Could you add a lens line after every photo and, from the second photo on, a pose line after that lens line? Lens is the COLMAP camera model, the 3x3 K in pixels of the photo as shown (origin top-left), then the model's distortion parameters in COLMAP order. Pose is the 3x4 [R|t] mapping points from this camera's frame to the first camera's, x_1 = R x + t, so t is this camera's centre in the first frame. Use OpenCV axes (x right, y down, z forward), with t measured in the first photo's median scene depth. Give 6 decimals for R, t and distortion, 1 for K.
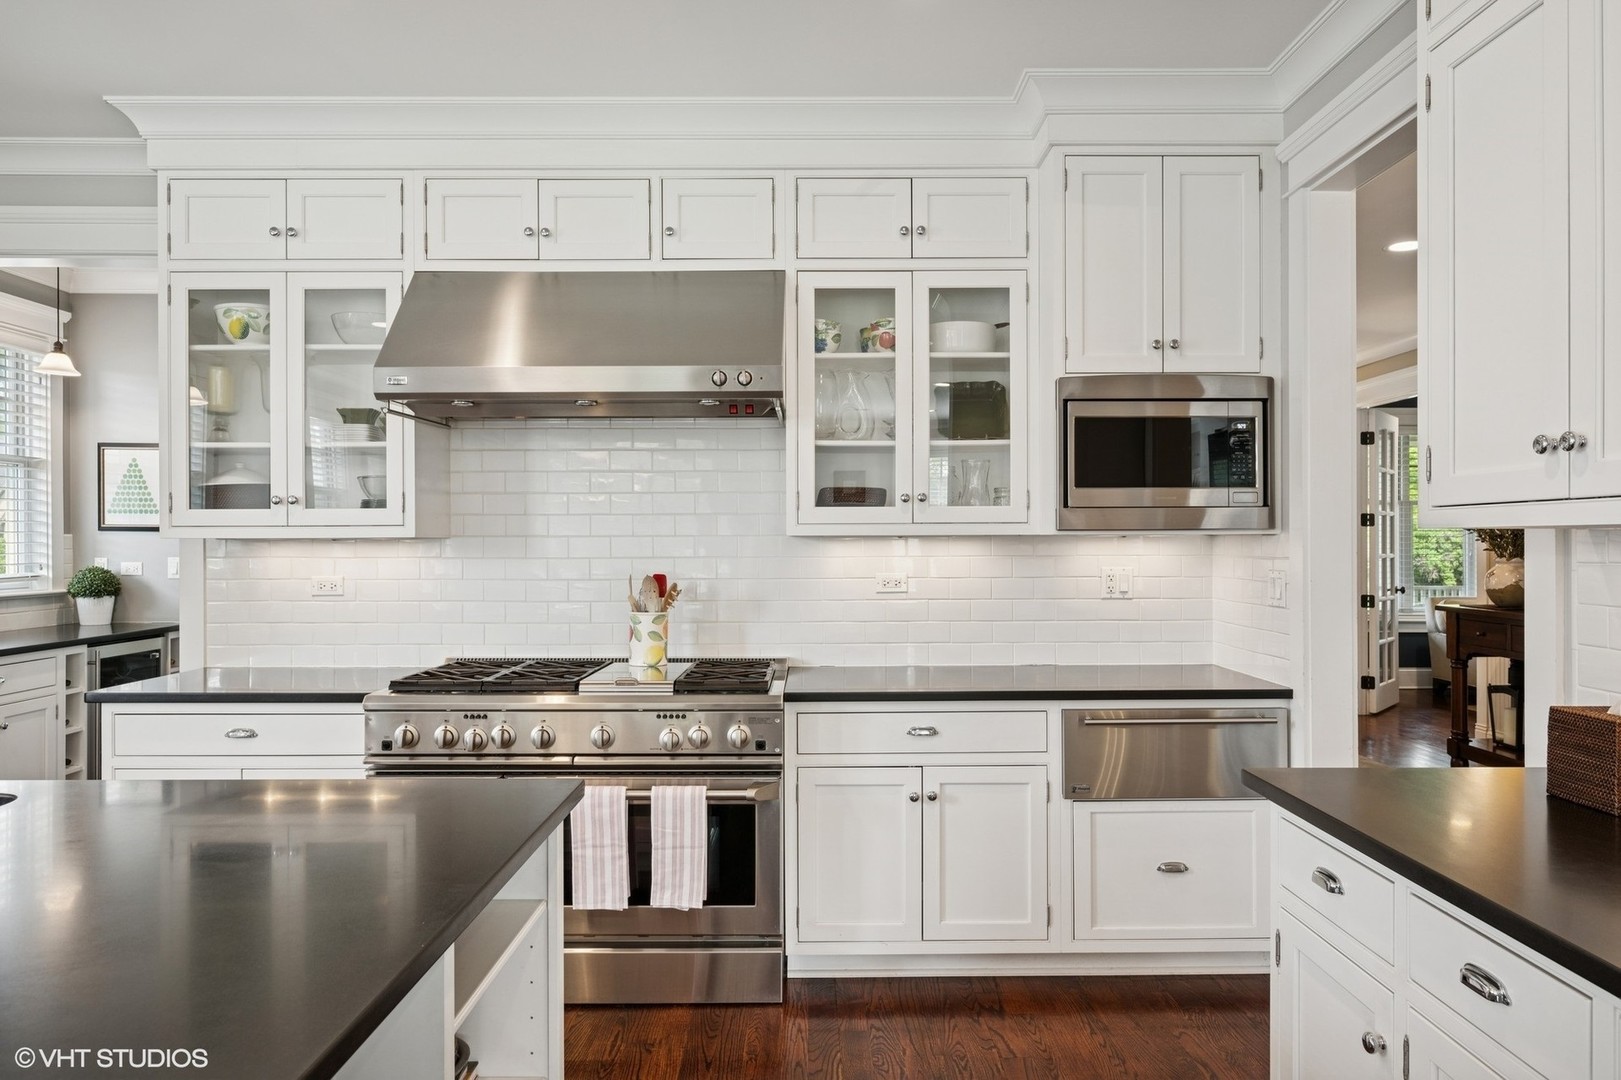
lens RADIAL K [[1034.0, 0, 823.3], [0, 1034.0, 542.5], [0, 0, 1]] dist [0.011465, 0.001258]
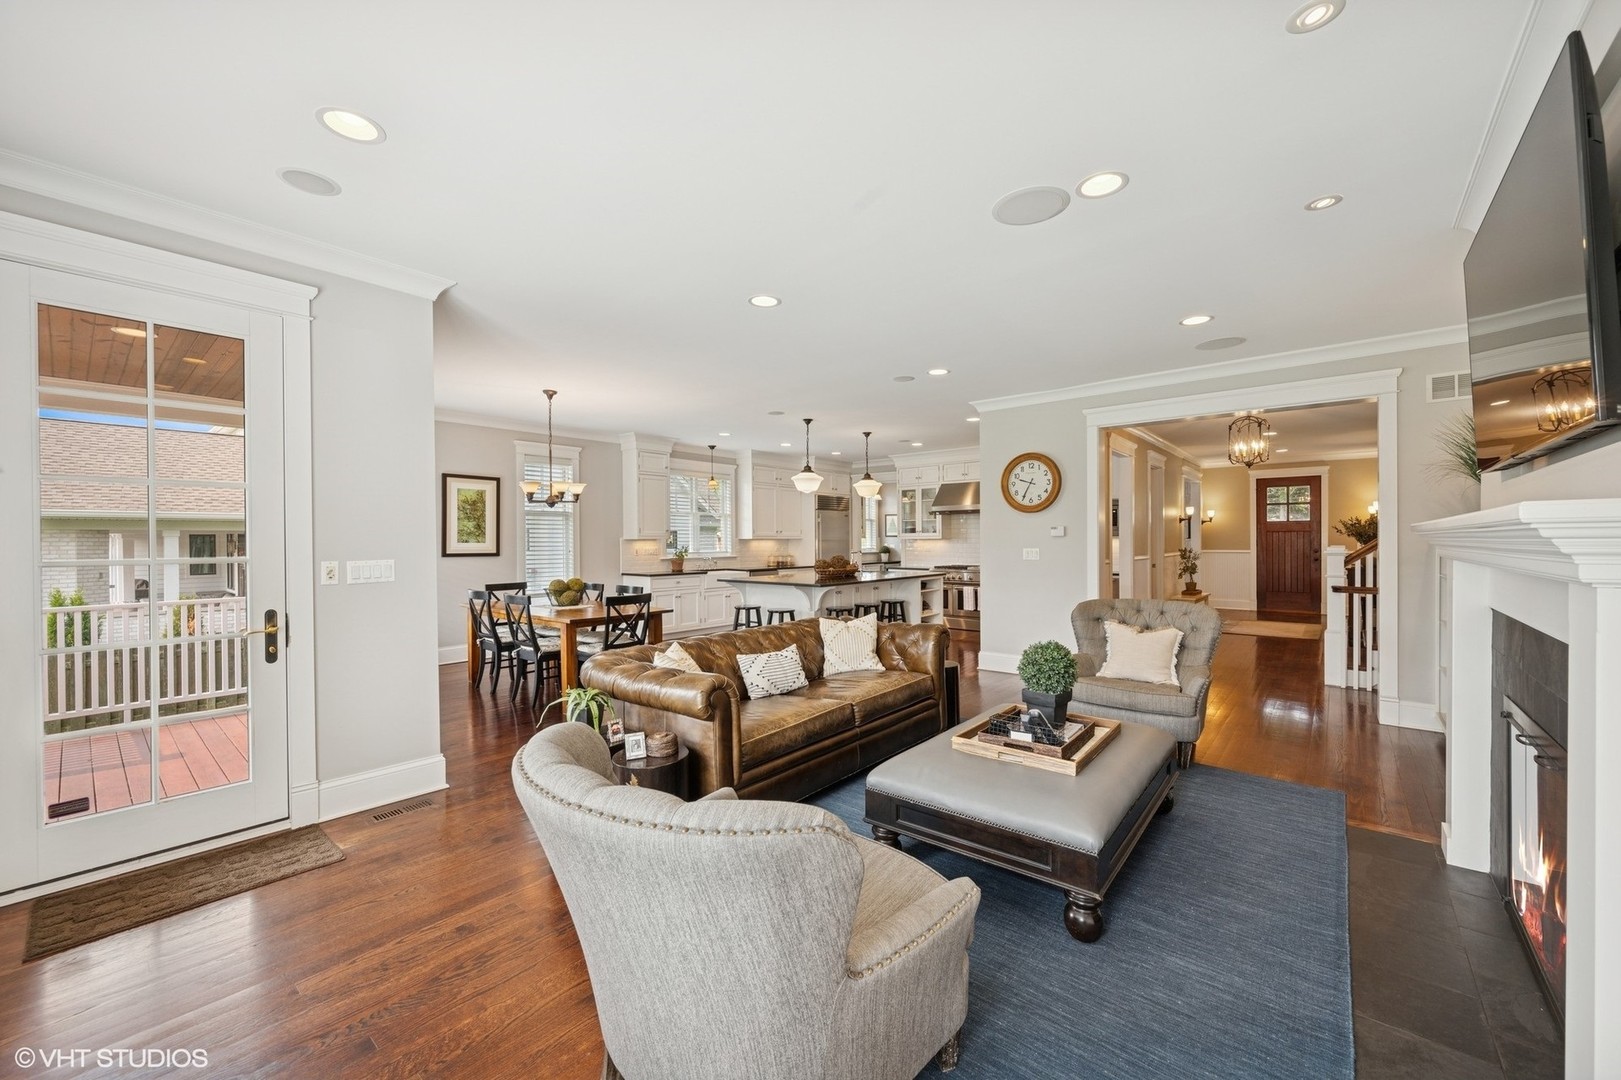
lens RADIAL K [[630.7, 0, 807.0], [0, 630.7, 542.6], [0, 0, 1]] dist [-0.000990, -0.000086]
pose [[0.753613, 0.001284, -0.657317, 1.075307], [0.003330, 0.999978, 0.005771, -0.006008], [0.657310, -0.006538, 0.753592, -1.645987]]
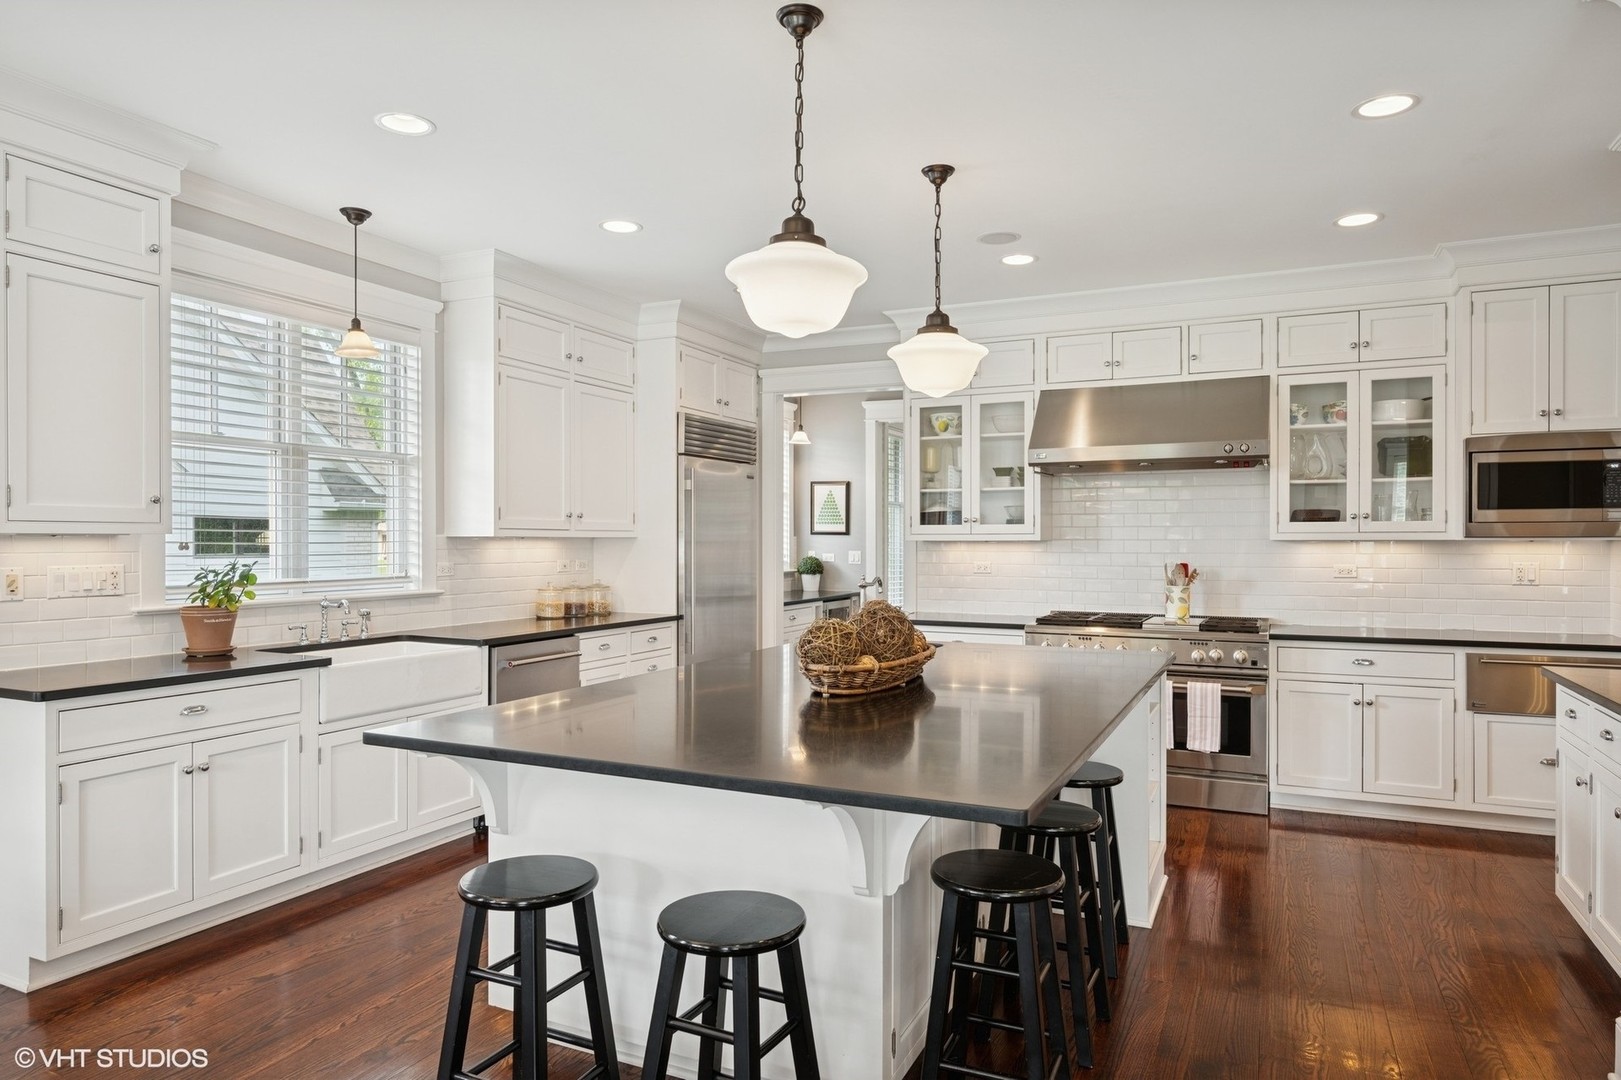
lens RADIAL K [[994.7, 0, 821.3], [0, 994.7, 541.6], [0, 0, 1]] dist [-0.000774, 0.002908]
pose [[0.903229, 0.003577, -0.429143, -0.001947], [-0.003172, 0.999994, 0.001658, -0.004568], [0.429146, -0.000136, 0.903235, -0.698861]]
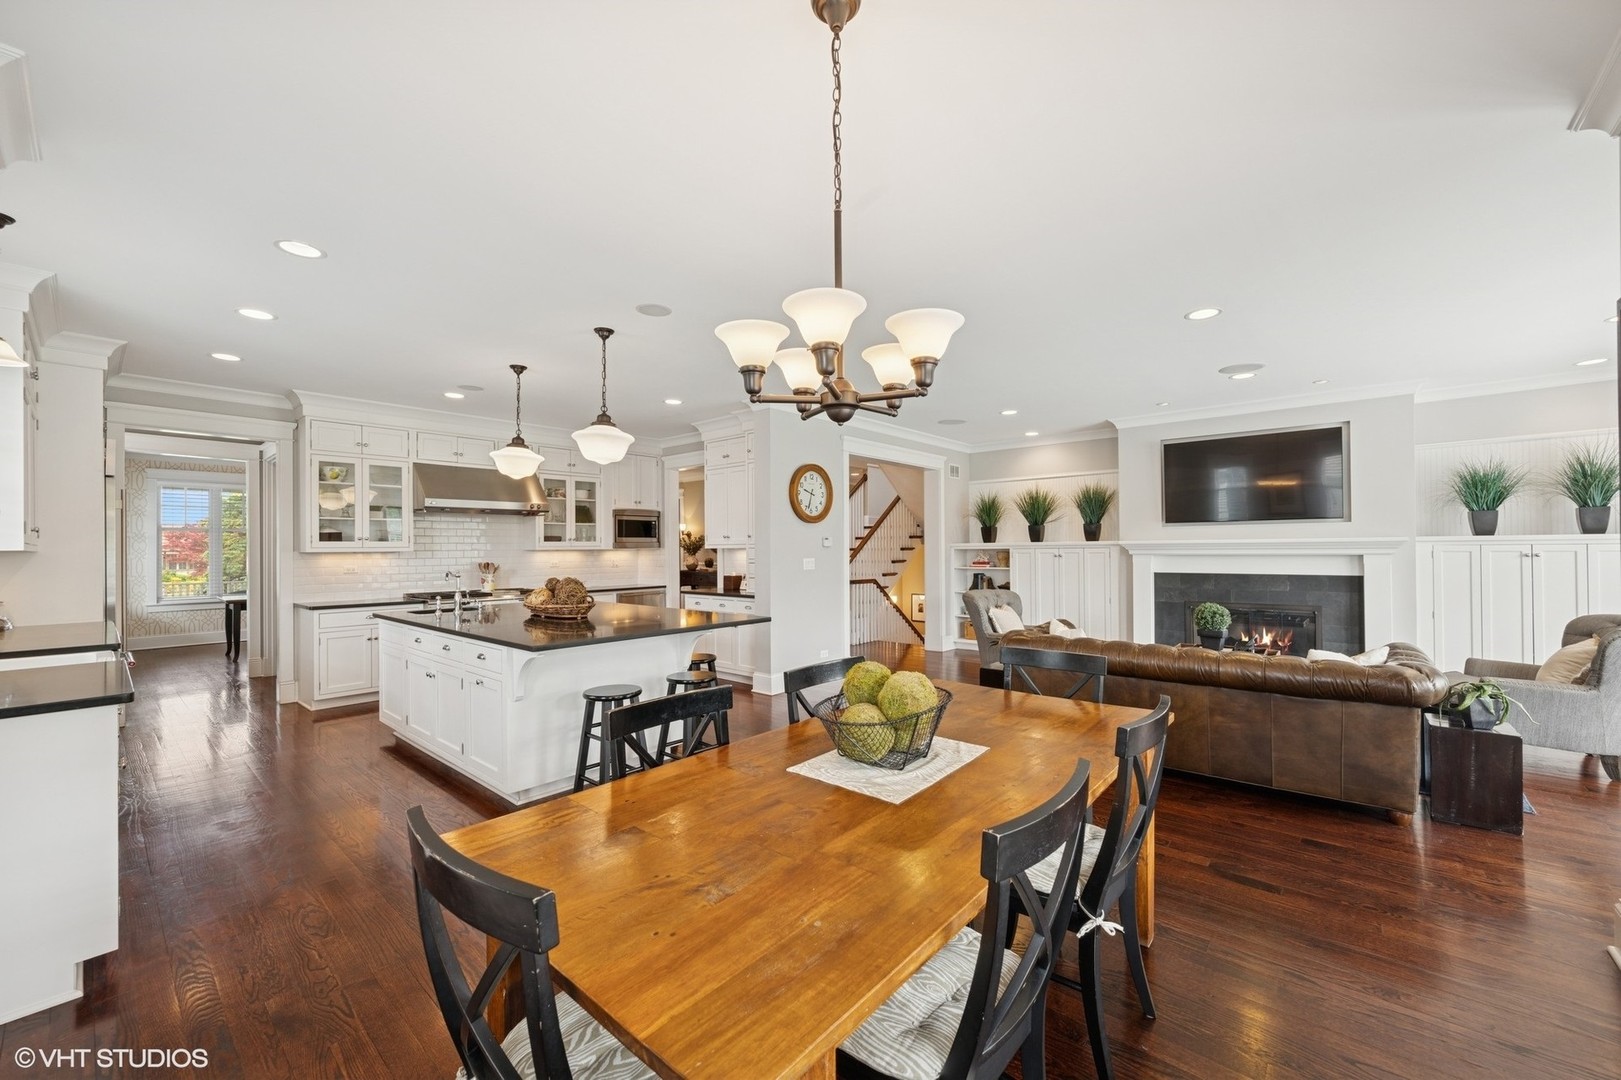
lens RADIAL K [[630.7, 0, 812.6], [0, 630.7, 543.9], [0, 0, 1]] dist [-0.000990, -0.000086]
pose [[0.658905, 0.000761, 0.752225, -1.006046], [0.006555, 0.999956, -0.006753, -0.006862], [-0.752197, 0.009380, 0.658871, -1.069347]]
